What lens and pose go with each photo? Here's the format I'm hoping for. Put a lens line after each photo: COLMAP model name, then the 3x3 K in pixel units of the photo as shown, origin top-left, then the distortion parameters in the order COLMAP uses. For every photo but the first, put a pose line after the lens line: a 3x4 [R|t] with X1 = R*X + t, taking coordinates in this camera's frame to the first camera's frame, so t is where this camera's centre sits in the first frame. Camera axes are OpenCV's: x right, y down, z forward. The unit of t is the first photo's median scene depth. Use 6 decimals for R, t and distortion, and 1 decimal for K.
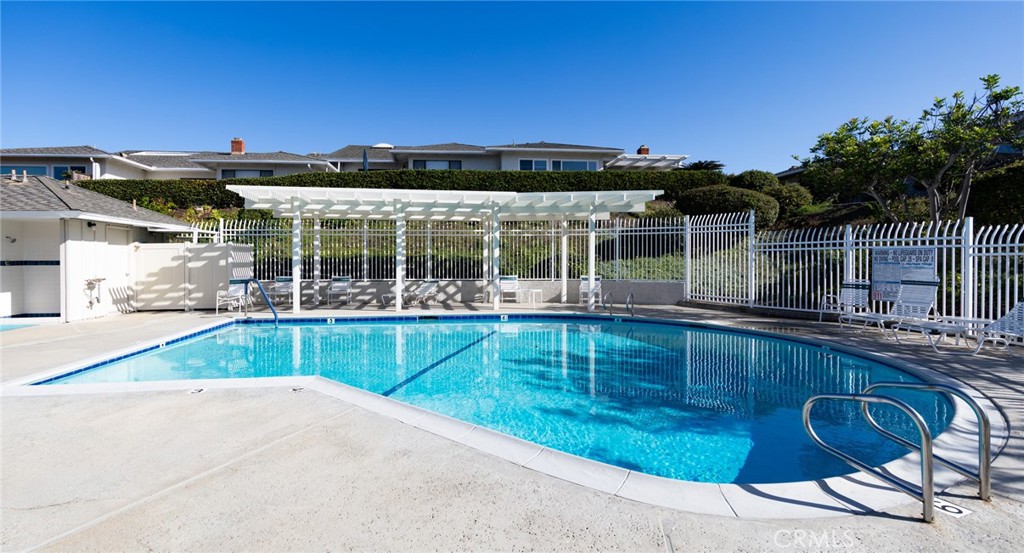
lens RADIAL K [[473.5, 0, 489.2], [0, 473.5, 259.3], [0, 0, 1]] dist [0.001108, 0.000531]
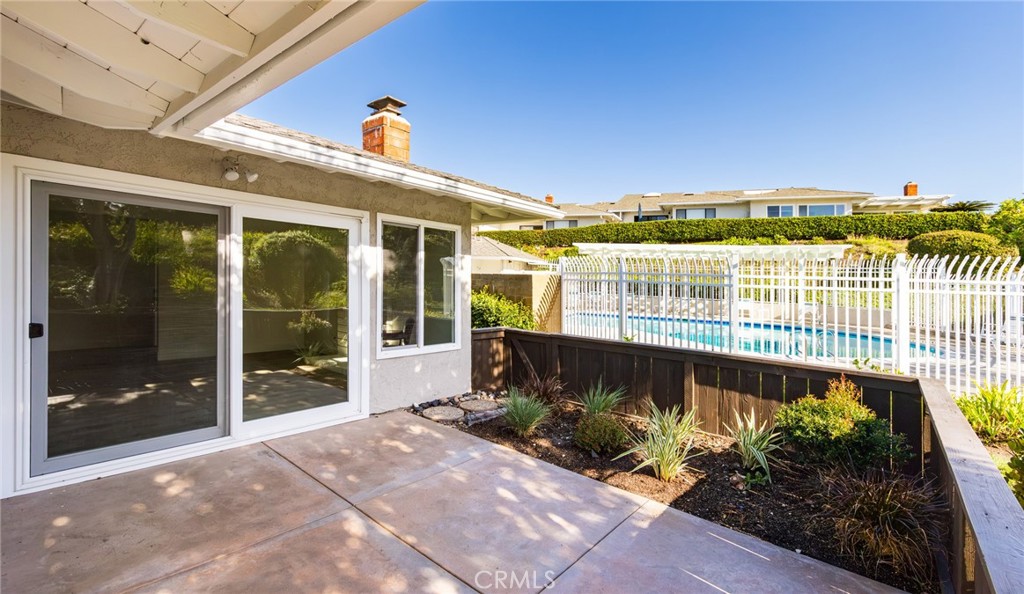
lens RADIAL K [[448.1, 0, 519.5], [0, 448.1, 260.8], [0, 0, 1]] dist [-0.001364, 0.000958]
pose [[0.877520, 0.013325, -0.479355, 0.085483], [-0.036057, 0.998618, -0.038248, -0.003263], [0.478183, 0.050848, 0.876787, -0.458816]]
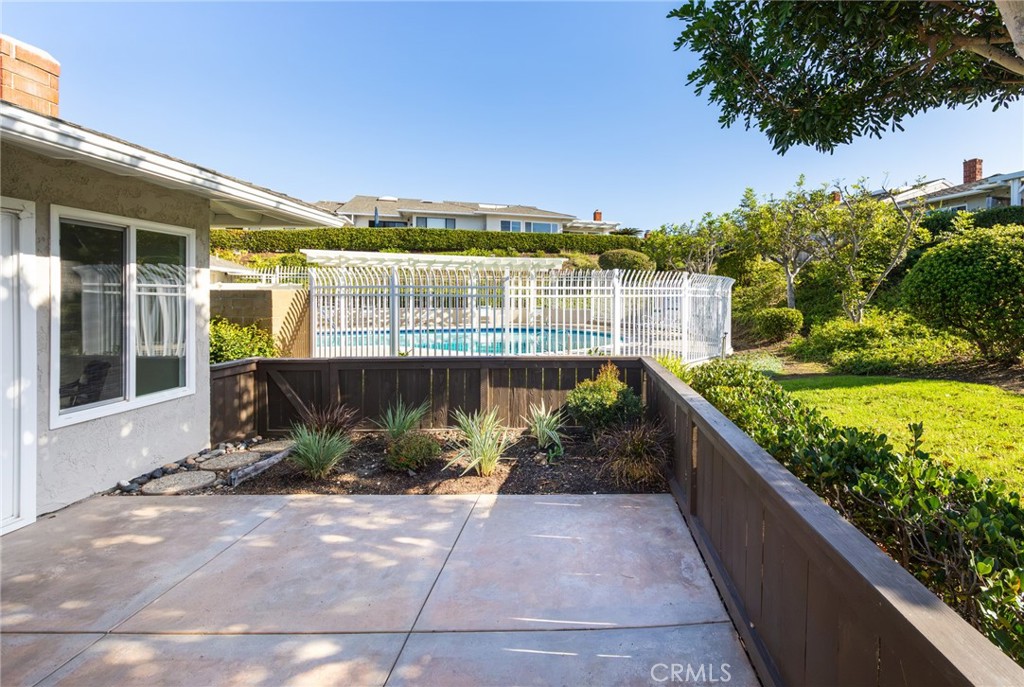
lens RADIAL K [[465.2, 0, 590.5], [0, 465.2, 276.7], [0, 0, 1]] dist [0.000449, 0.001145]
pose [[0.976372, 0.014954, 0.215580, 0.045182], [-0.006971, 0.999263, -0.037745, -0.005881], [-0.215986, 0.035350, 0.975756, -0.489403]]
